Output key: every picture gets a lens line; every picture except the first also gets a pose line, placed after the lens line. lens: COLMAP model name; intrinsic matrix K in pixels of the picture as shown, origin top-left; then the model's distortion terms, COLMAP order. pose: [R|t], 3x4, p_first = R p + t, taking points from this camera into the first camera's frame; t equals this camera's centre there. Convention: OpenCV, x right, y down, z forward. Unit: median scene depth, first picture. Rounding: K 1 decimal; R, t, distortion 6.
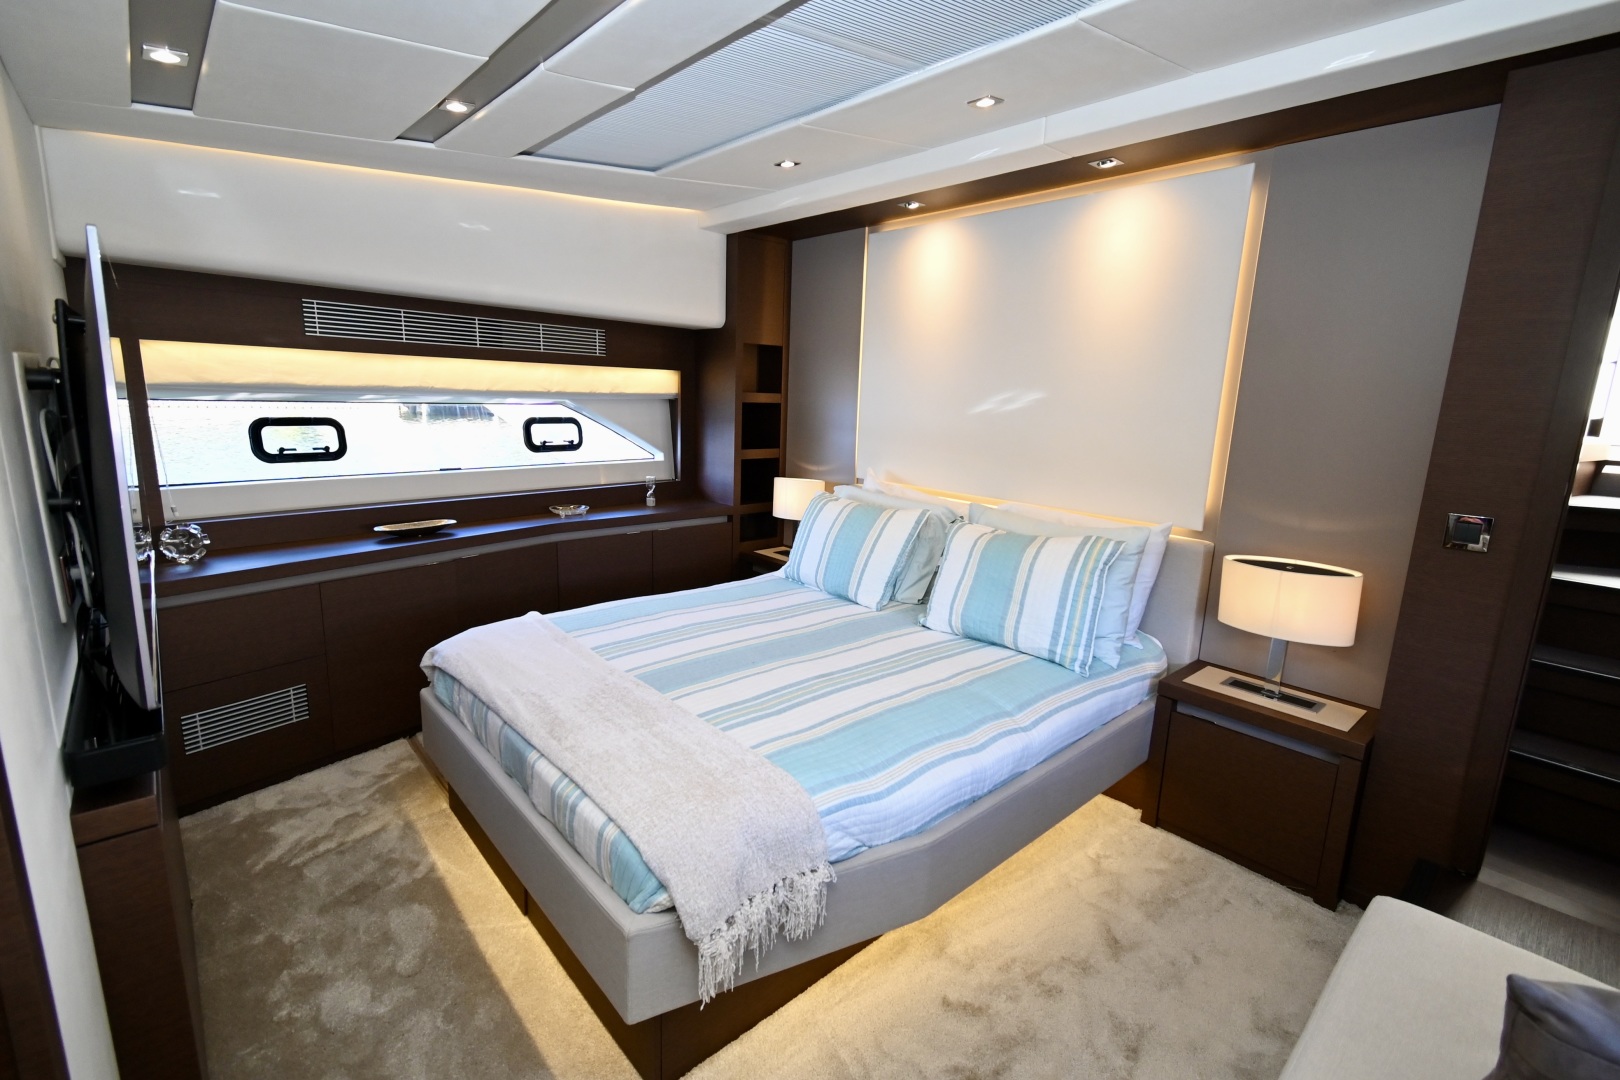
lens RADIAL K [[722.2, 0, 810.2], [0, 722.2, 546.8], [0, 0, 1]] dist [0.010851, -0.000522]
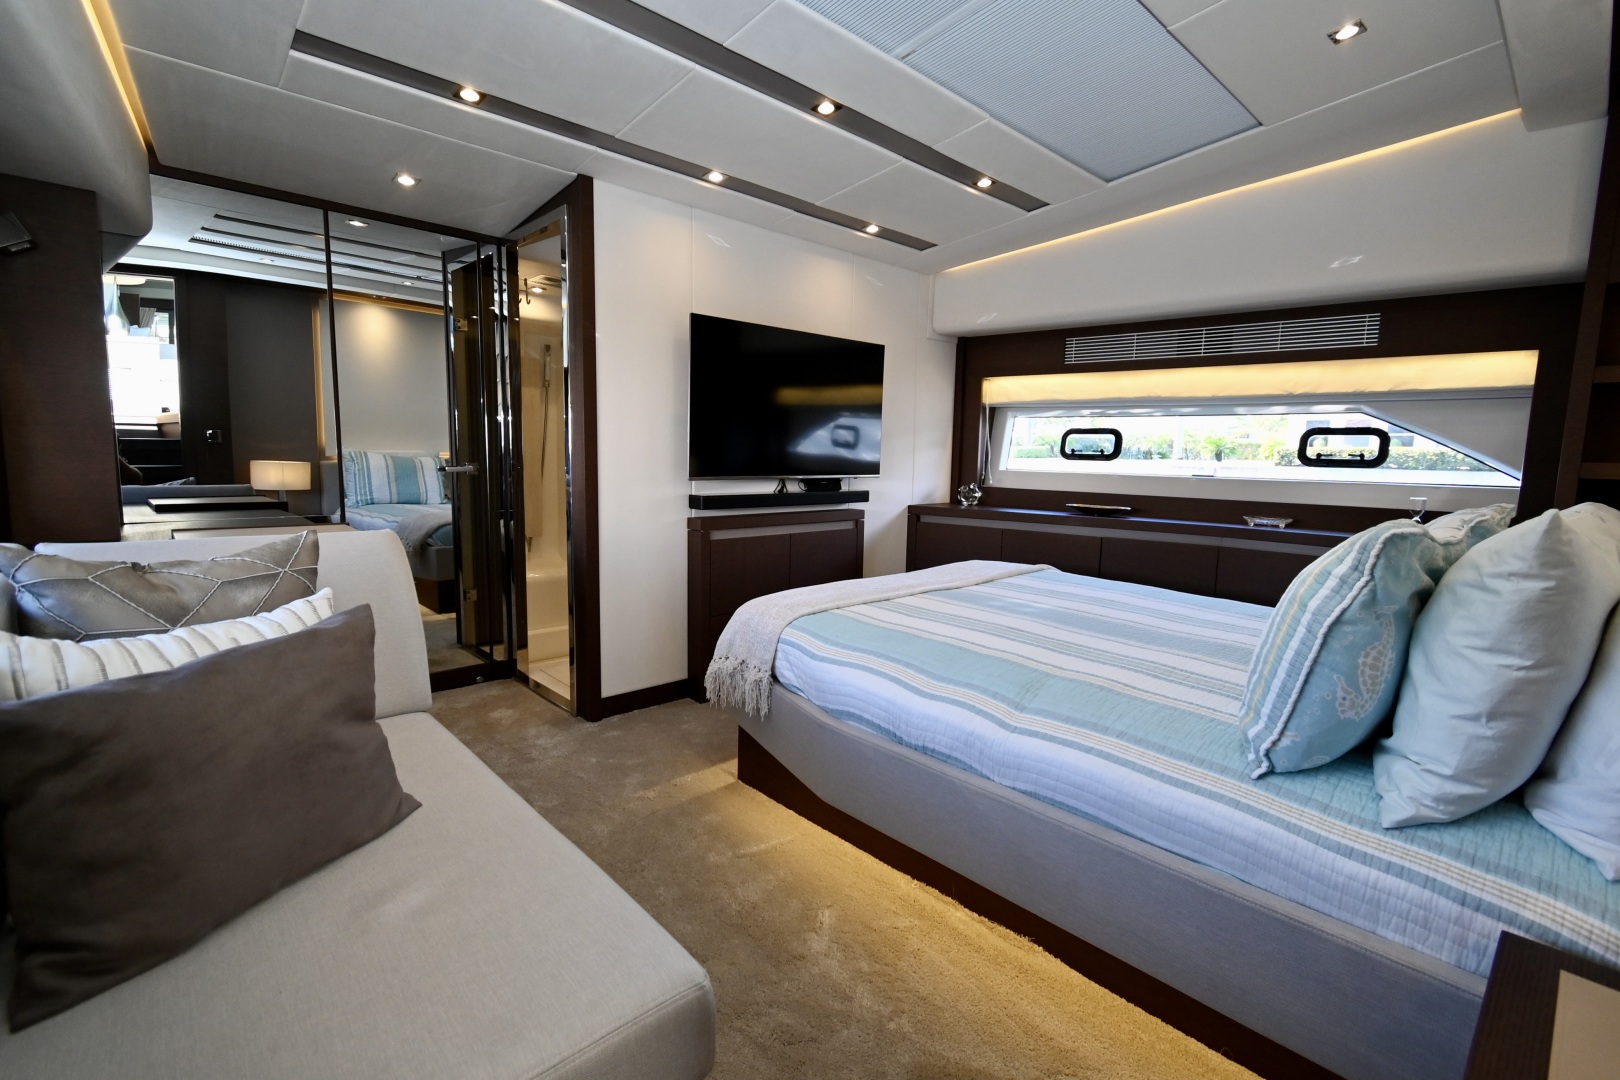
lens RADIAL K [[722.2, 0, 810.2], [0, 722.2, 546.8], [0, 0, 1]] dist [0.010851, -0.000522]
pose [[0.013162, 0.096778, -0.995219, 0.747765], [-0.233112, 0.968177, 0.091065, 0.042341], [0.972361, 0.230799, 0.035303, 0.552874]]
